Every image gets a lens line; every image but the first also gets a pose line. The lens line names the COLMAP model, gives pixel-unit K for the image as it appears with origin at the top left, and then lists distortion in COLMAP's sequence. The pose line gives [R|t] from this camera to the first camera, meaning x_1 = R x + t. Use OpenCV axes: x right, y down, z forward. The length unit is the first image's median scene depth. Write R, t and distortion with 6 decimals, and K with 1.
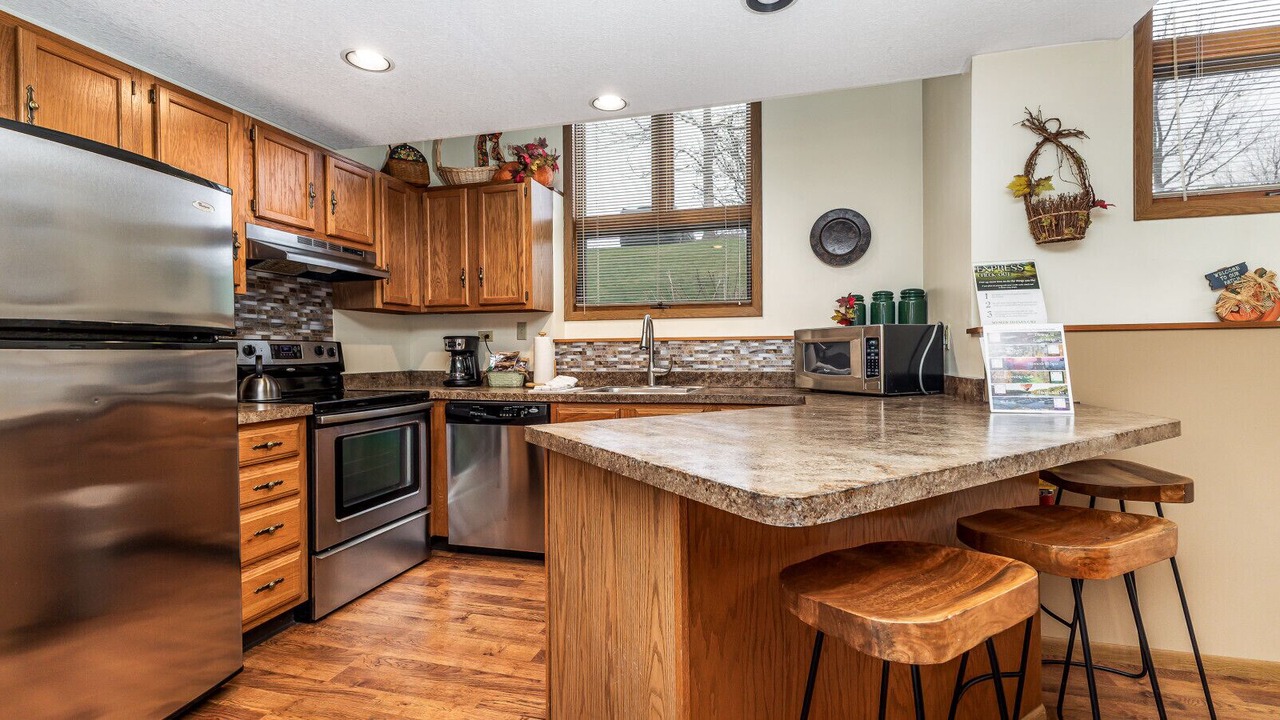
lens RADIAL K [[563.9, 0, 636.1], [0, 563.9, 354.5], [0, 0, 1]] dist [0.007788, -0.000209]
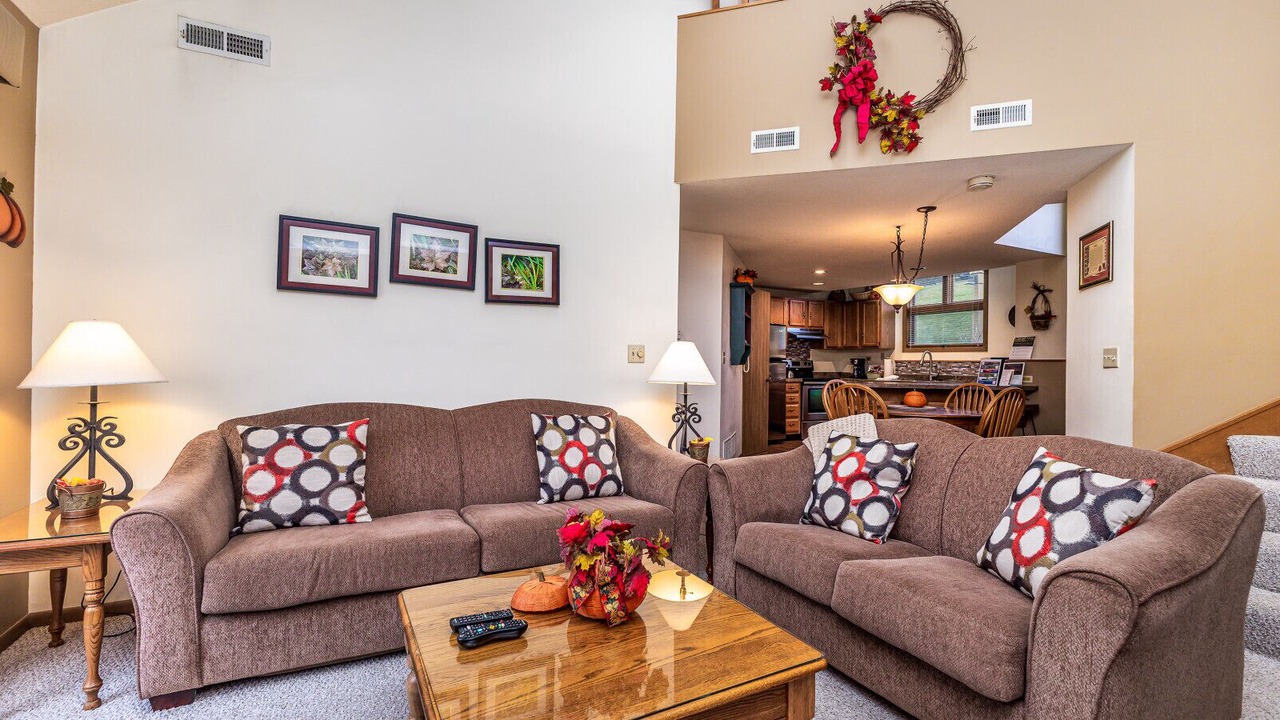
lens RADIAL K [[563.9, 0, 633.9], [0, 563.9, 358.1], [0, 0, 1]] dist [0.007788, -0.000209]
pose [[0.676223, 0.010089, -0.736628, 0.994203], [-0.020991, 0.999764, -0.005576, 0.000418], [0.736398, 0.019233, 0.676275, -1.640136]]
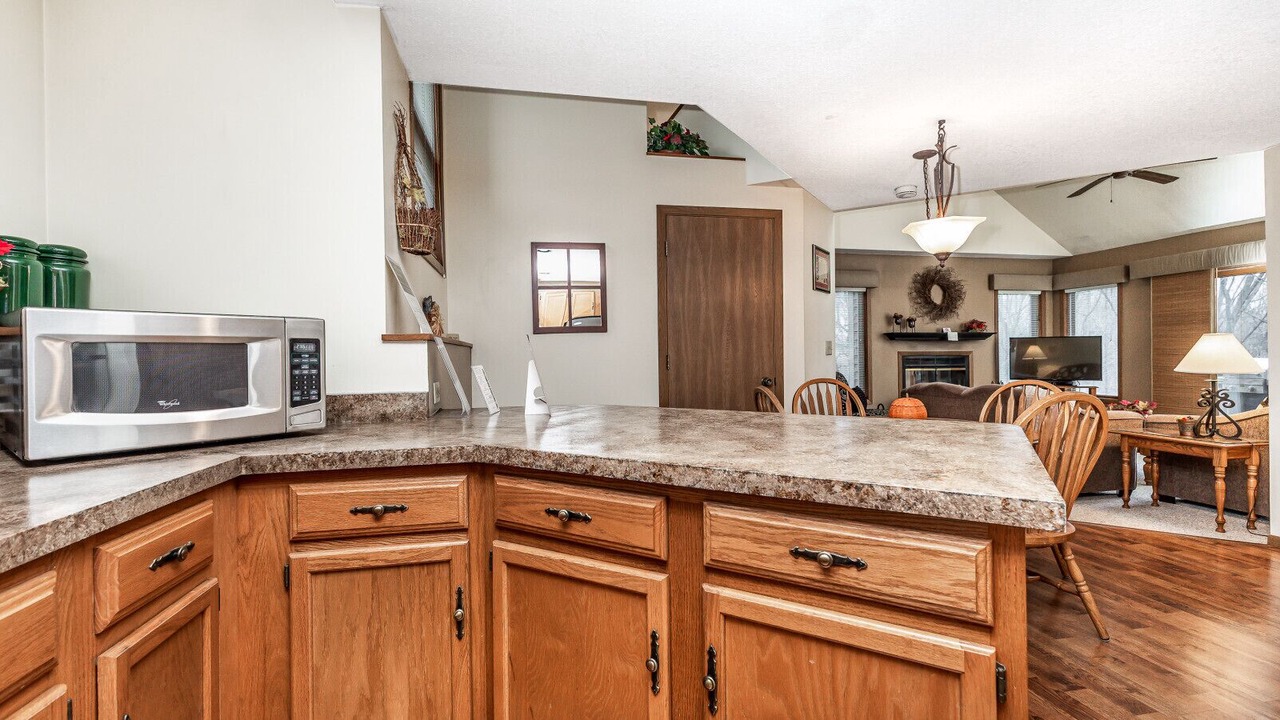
lens RADIAL K [[563.9, 0, 643.9], [0, 563.9, 354.4], [0, 0, 1]] dist [0.007788, -0.000209]
pose [[-0.467104, 0.014965, 0.884076, -0.227700], [0.016028, 0.999836, -0.008456, -0.001657], [-0.884057, 0.010220, -0.467267, 0.756347]]
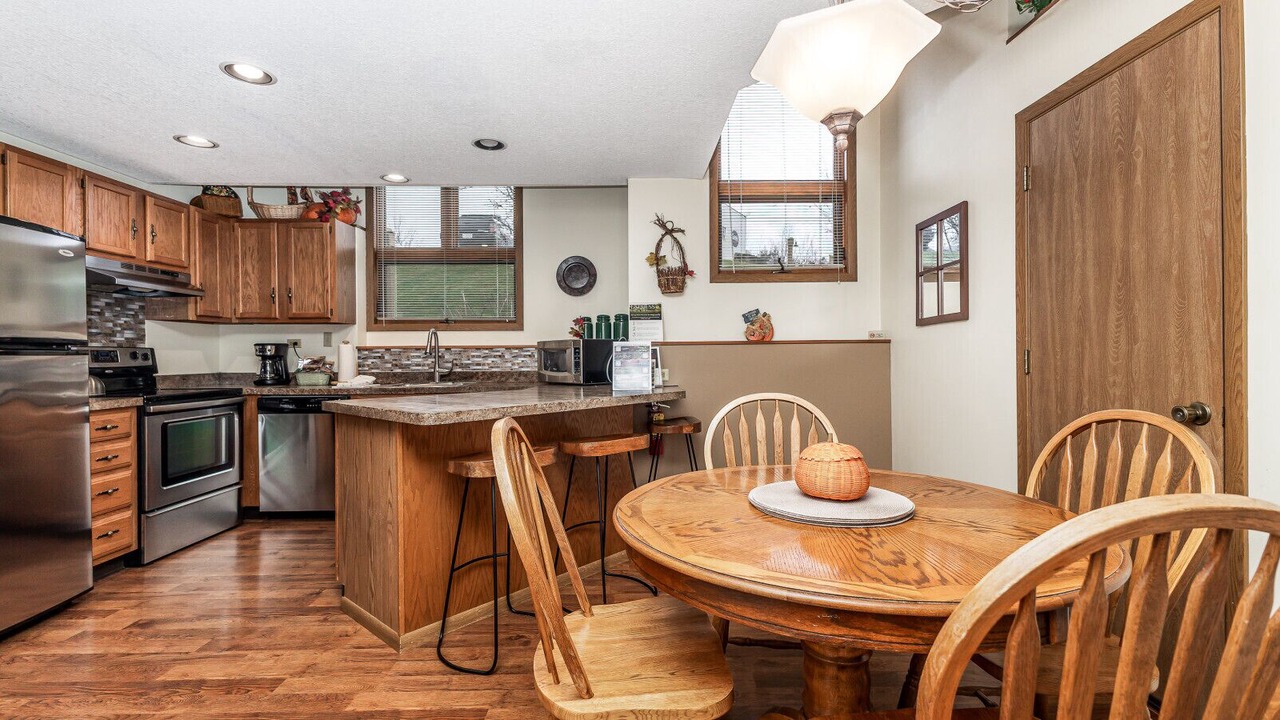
lens RADIAL K [[563.9, 0, 637.3], [0, 563.9, 355.4], [0, 0, 1]] dist [0.007788, -0.000209]
pose [[0.959079, 0.000660, 0.283139, 0.109162], [0.000986, 0.999983, -0.005672, 0.000596], [-0.283138, 0.005719, 0.959062, -0.422415]]
